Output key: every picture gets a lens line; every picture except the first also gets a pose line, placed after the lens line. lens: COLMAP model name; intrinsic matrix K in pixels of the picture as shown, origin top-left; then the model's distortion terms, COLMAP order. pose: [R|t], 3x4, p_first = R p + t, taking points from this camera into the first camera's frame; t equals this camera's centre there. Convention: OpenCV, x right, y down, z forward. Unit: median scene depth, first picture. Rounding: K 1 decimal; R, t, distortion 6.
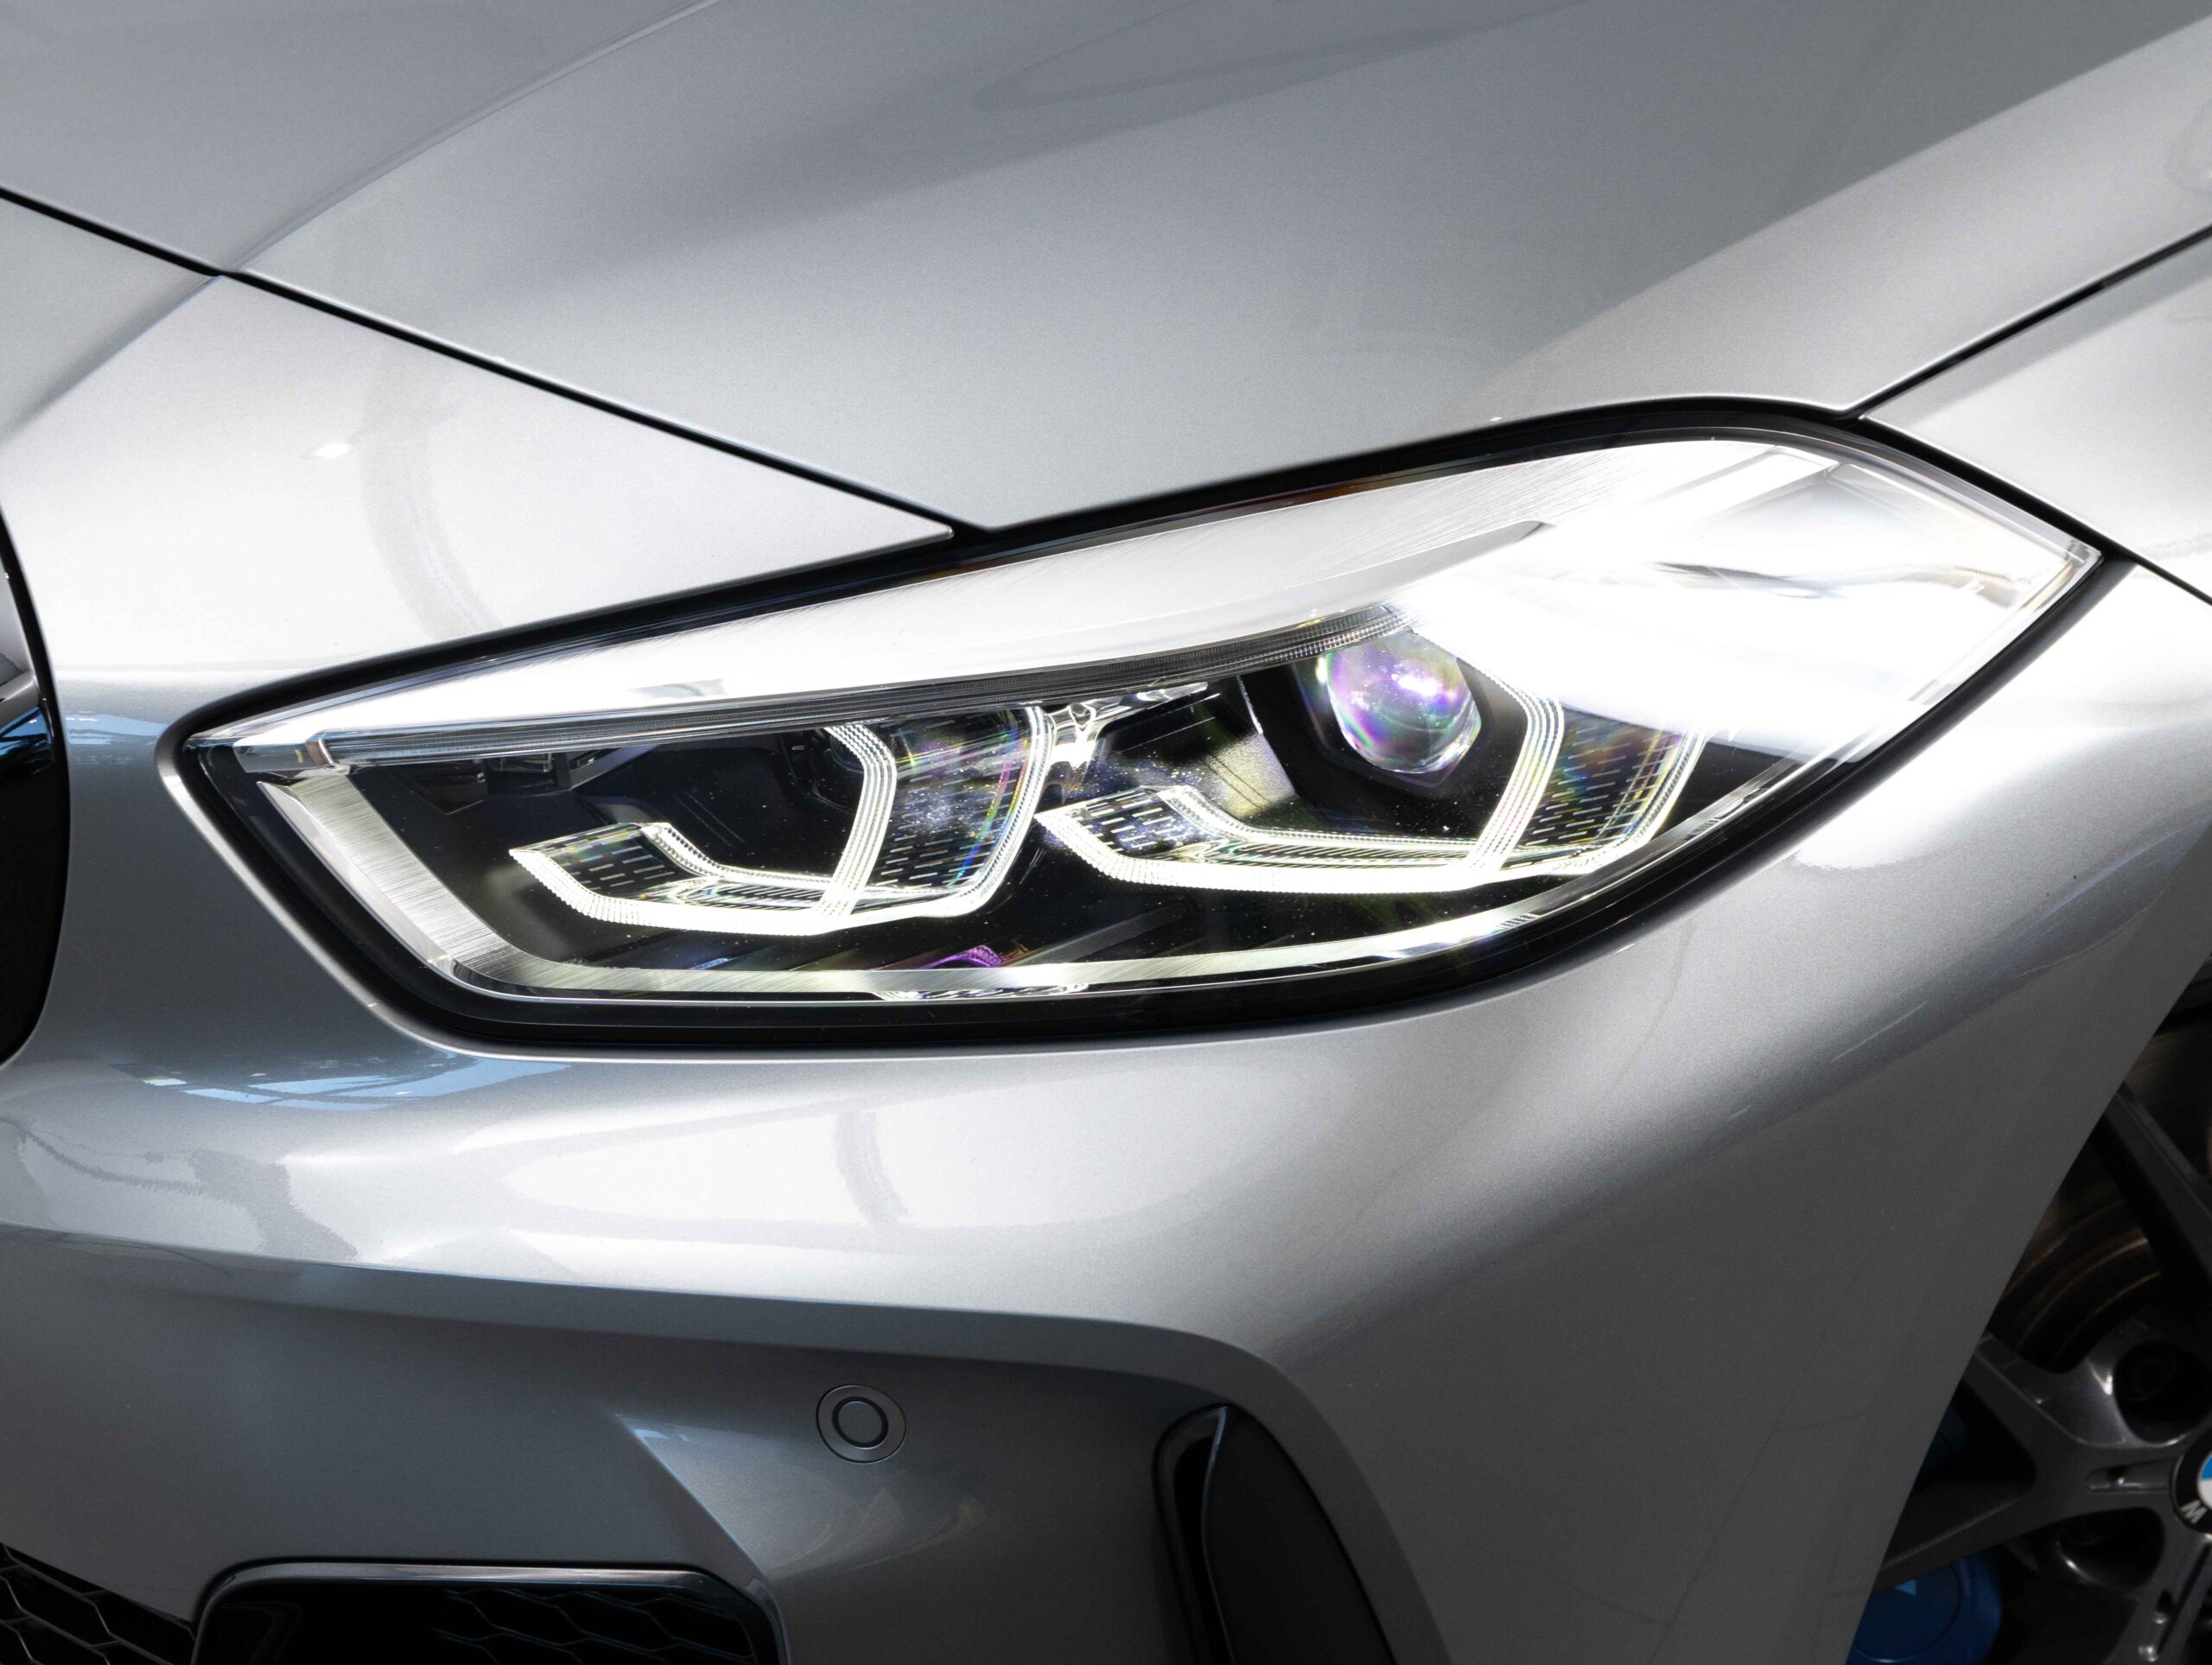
lens RADIAL K [[4631.5, 0, 1106.0], [0, 4631.5, 832.5], [0, 0, 1]] dist [-0.058015, 0.409376]
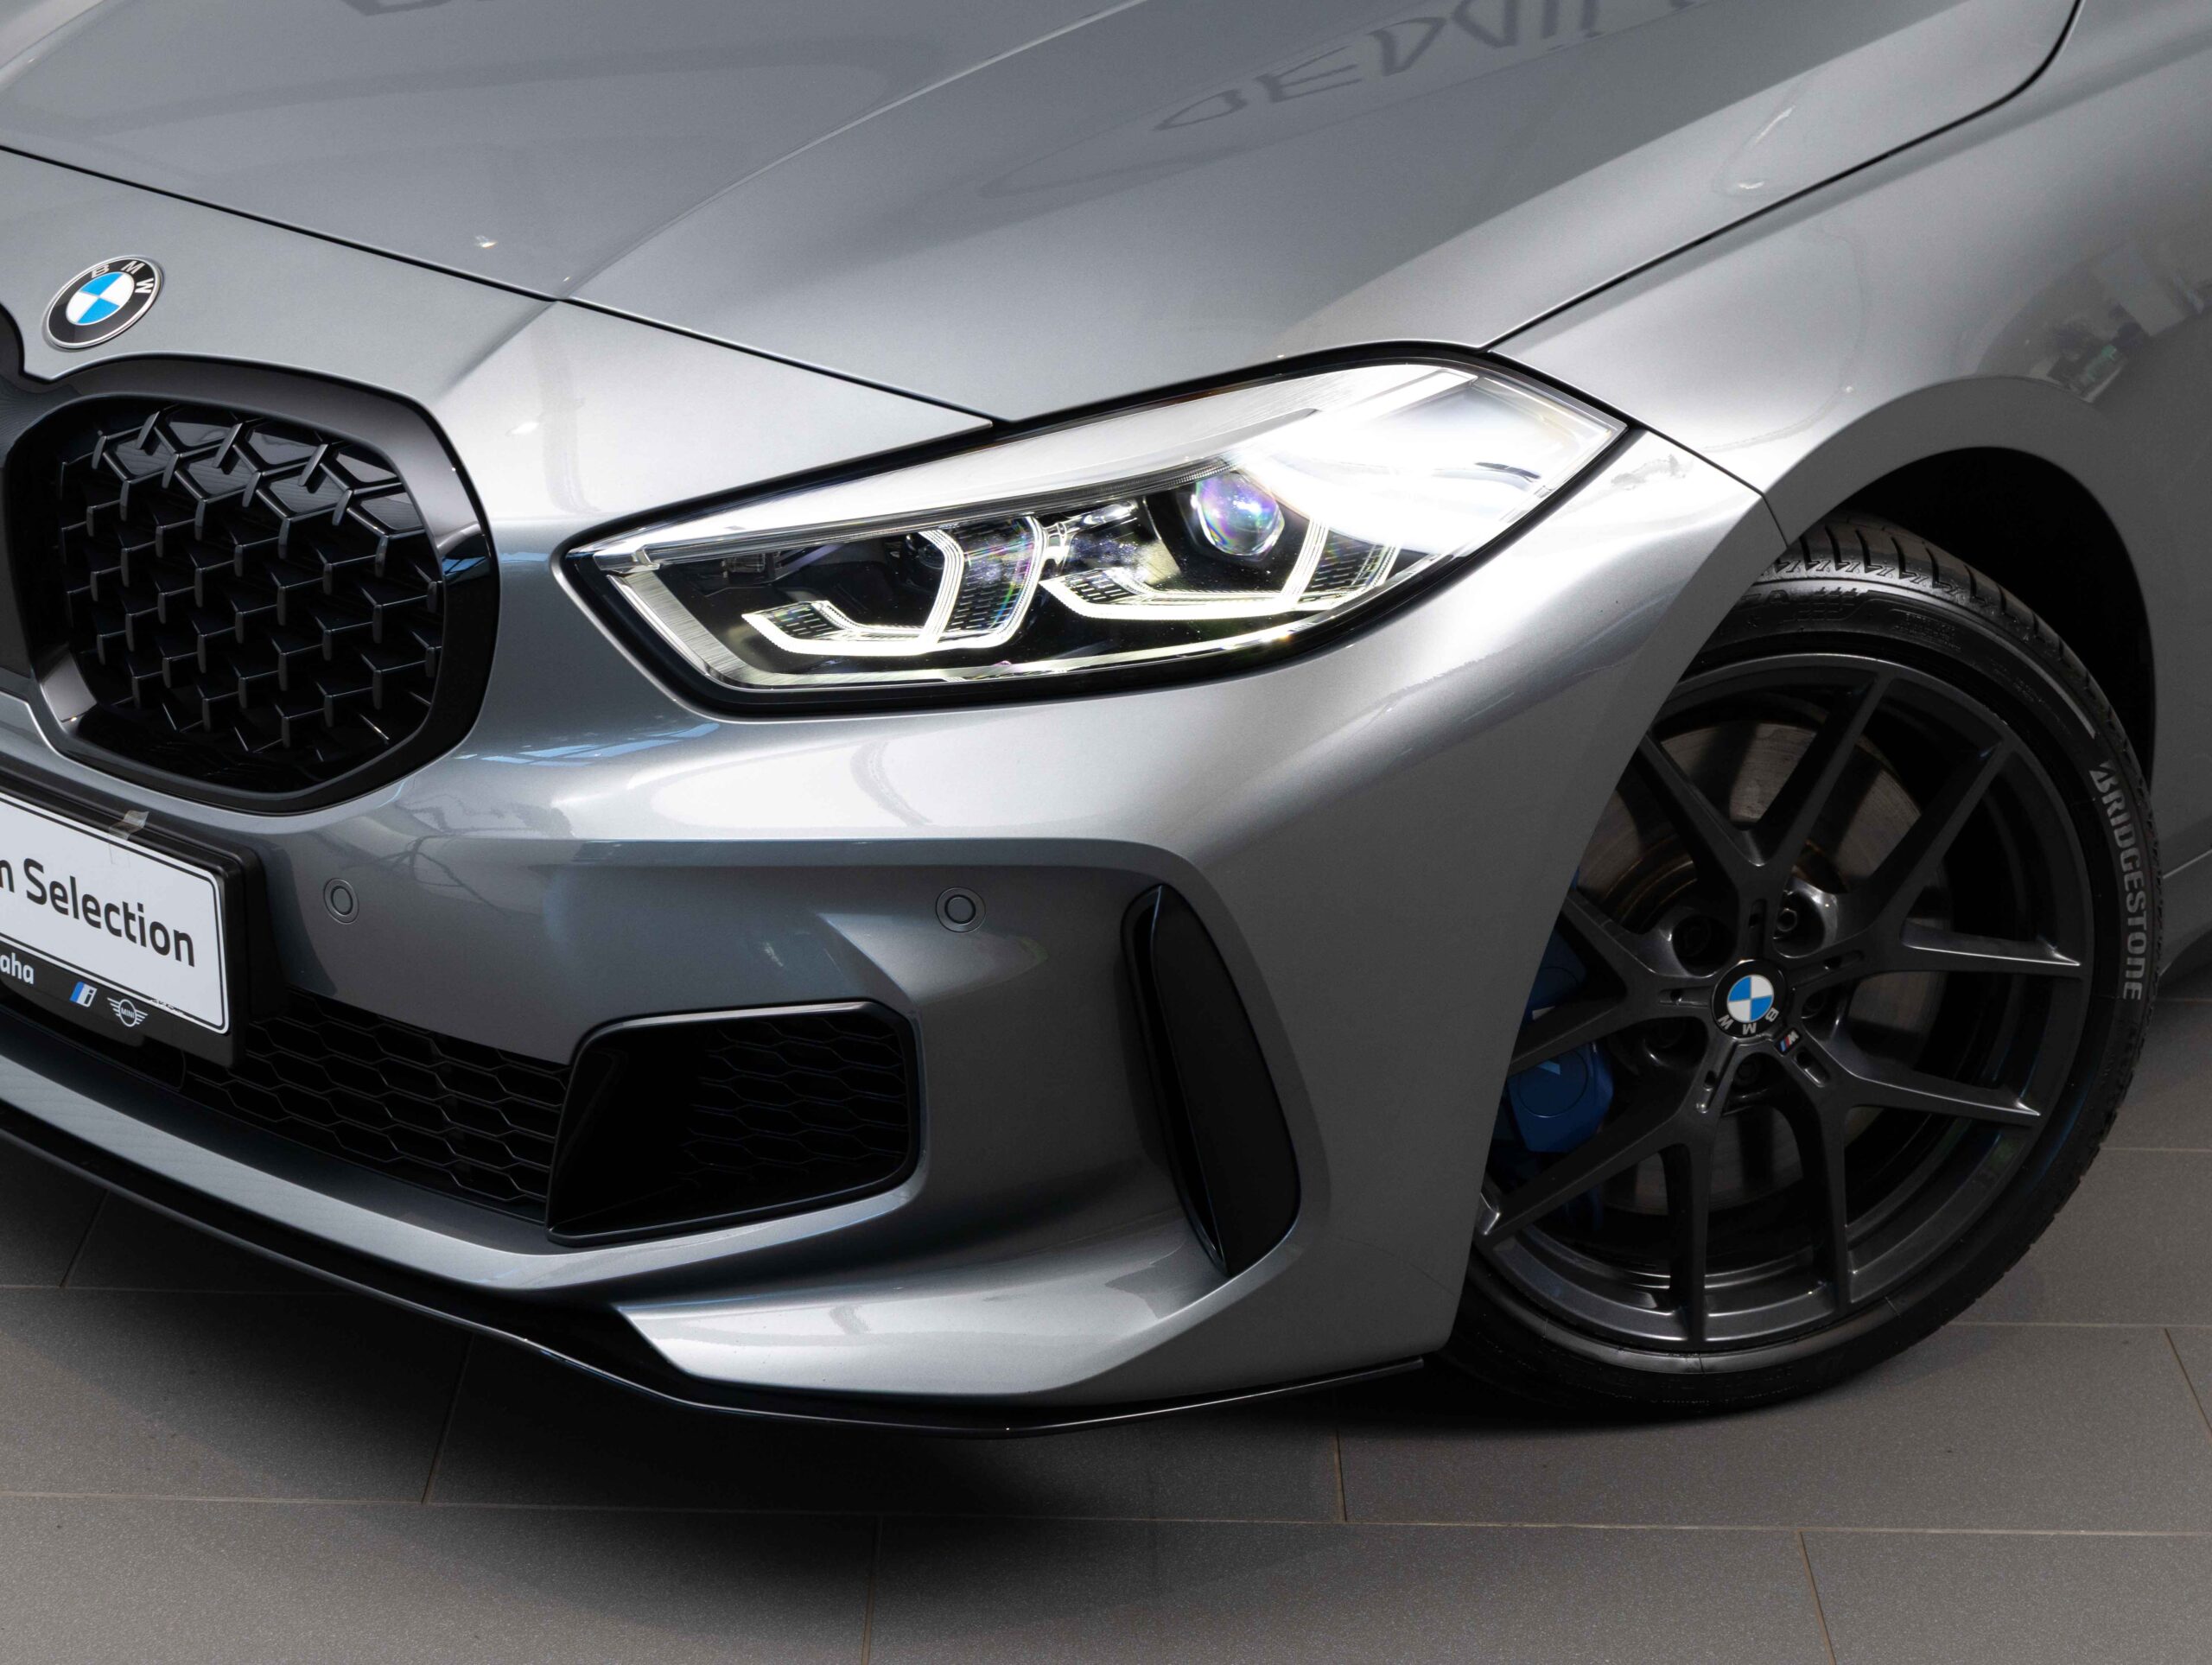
lens RADIAL K [[4631.5, 0, 1106.0], [0, 4631.5, 832.5], [0, 0, 1]] dist [-0.058015, 0.409376]
pose [[0.998165, -0.033227, 0.050628, -0.082905], [0.034849, 0.998896, -0.031501, 0.149240], [-0.049525, 0.033207, 0.998221, -0.785085]]
